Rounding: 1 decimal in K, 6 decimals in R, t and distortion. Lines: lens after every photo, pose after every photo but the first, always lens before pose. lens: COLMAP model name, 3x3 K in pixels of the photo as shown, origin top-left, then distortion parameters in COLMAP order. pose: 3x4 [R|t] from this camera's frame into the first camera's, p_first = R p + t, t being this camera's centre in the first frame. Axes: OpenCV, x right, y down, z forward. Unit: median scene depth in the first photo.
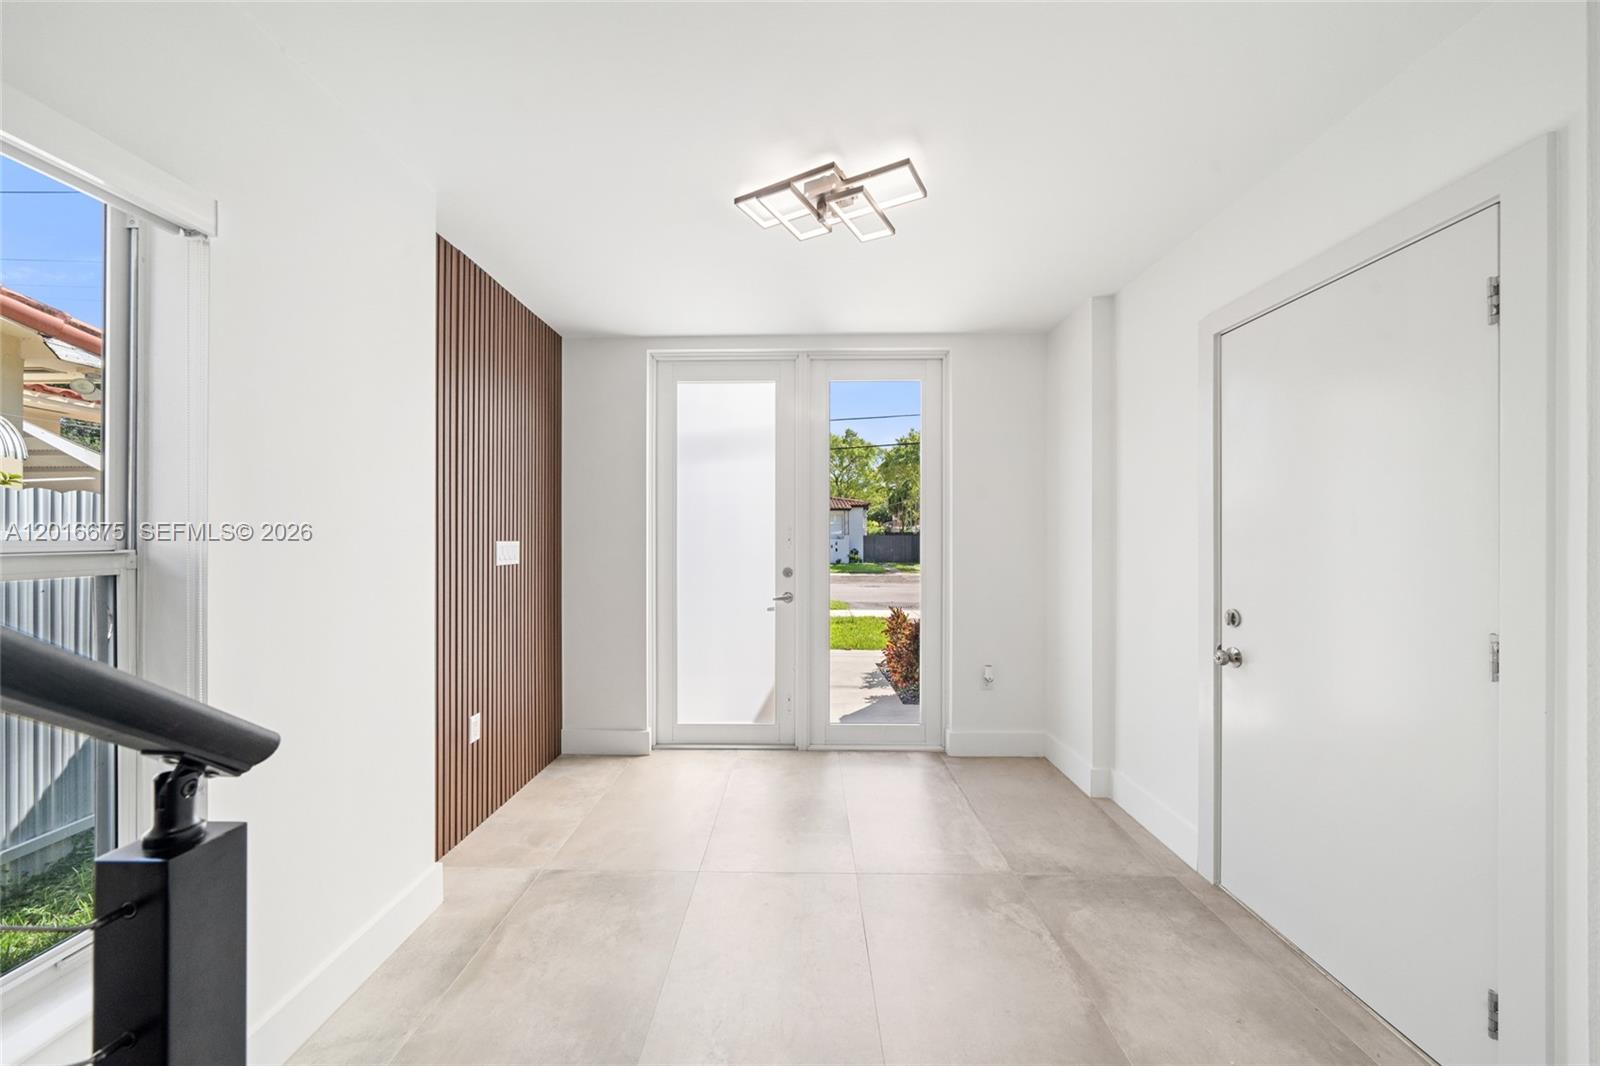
lens RADIAL K [[547.2, 0, 799.3], [0, 547.2, 533.4], [0, 0, 1]] dist [0.000018, 0.000007]
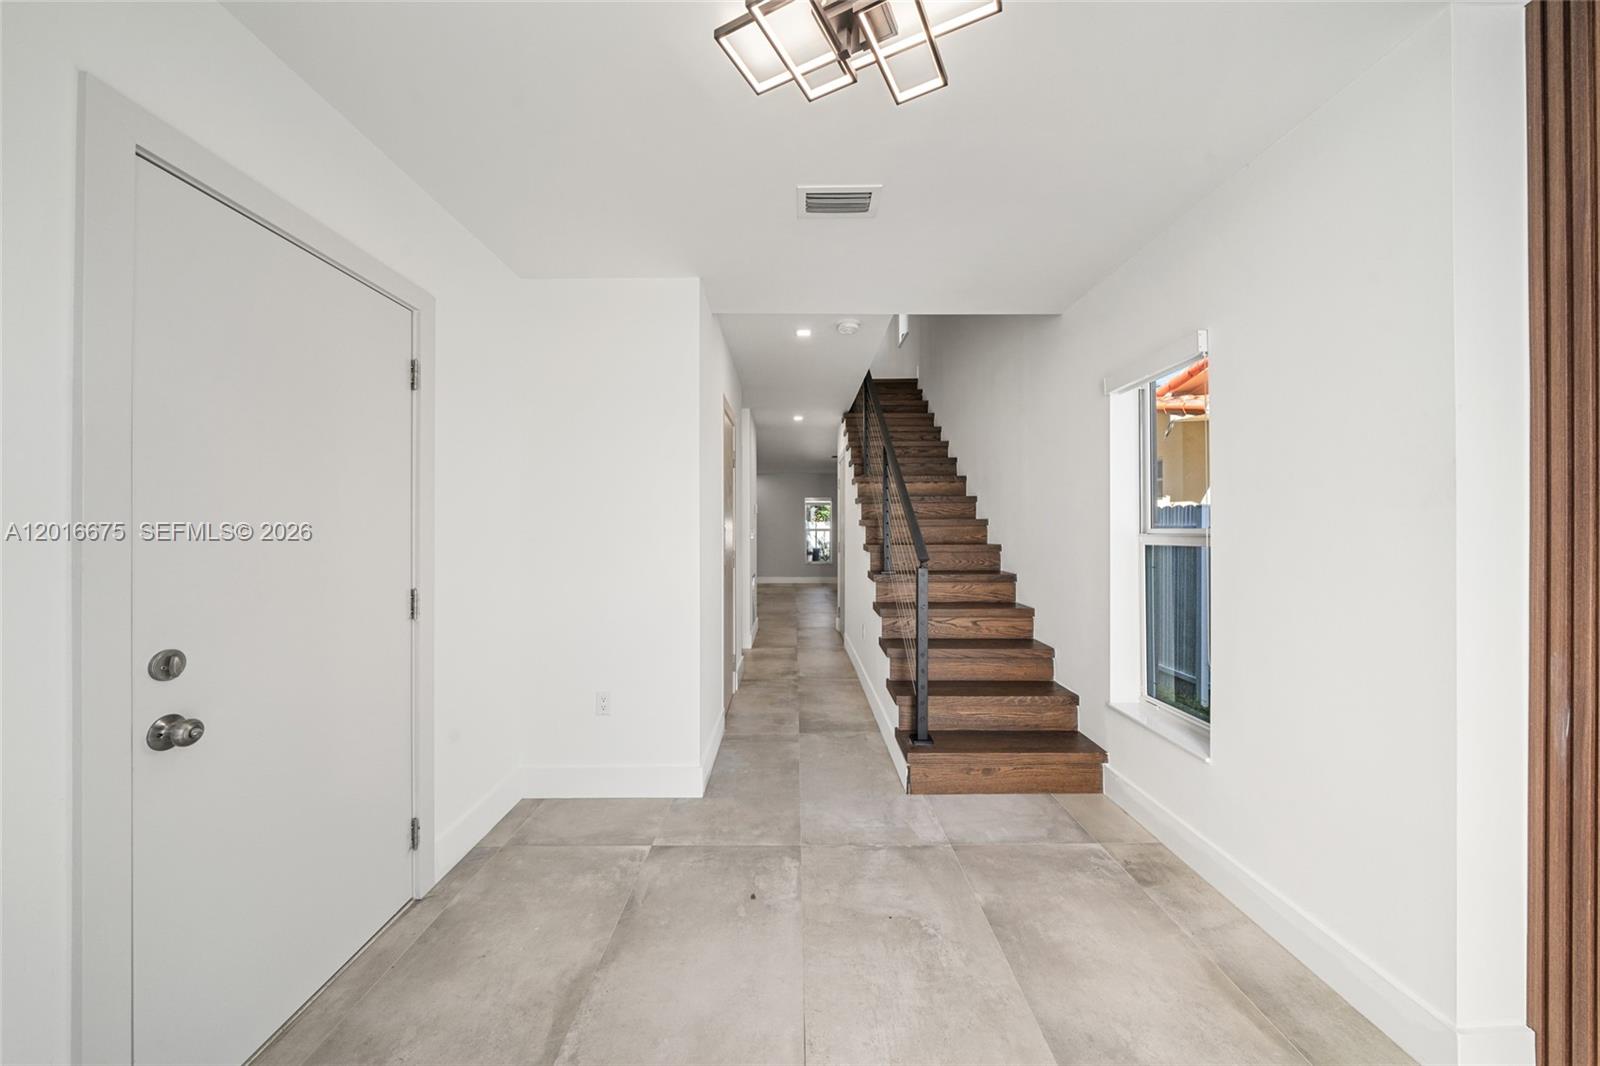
lens RADIAL K [[547.2, 0, 797.3], [0, 547.2, 529.0], [0, 0, 1]] dist [0.000018, 0.000007]
pose [[-0.999891, -0.000334, -0.014753, 0.159130], [-0.000278, 0.999993, -0.003763, 0.014703], [0.014754, -0.003758, -0.999884, 1.957257]]
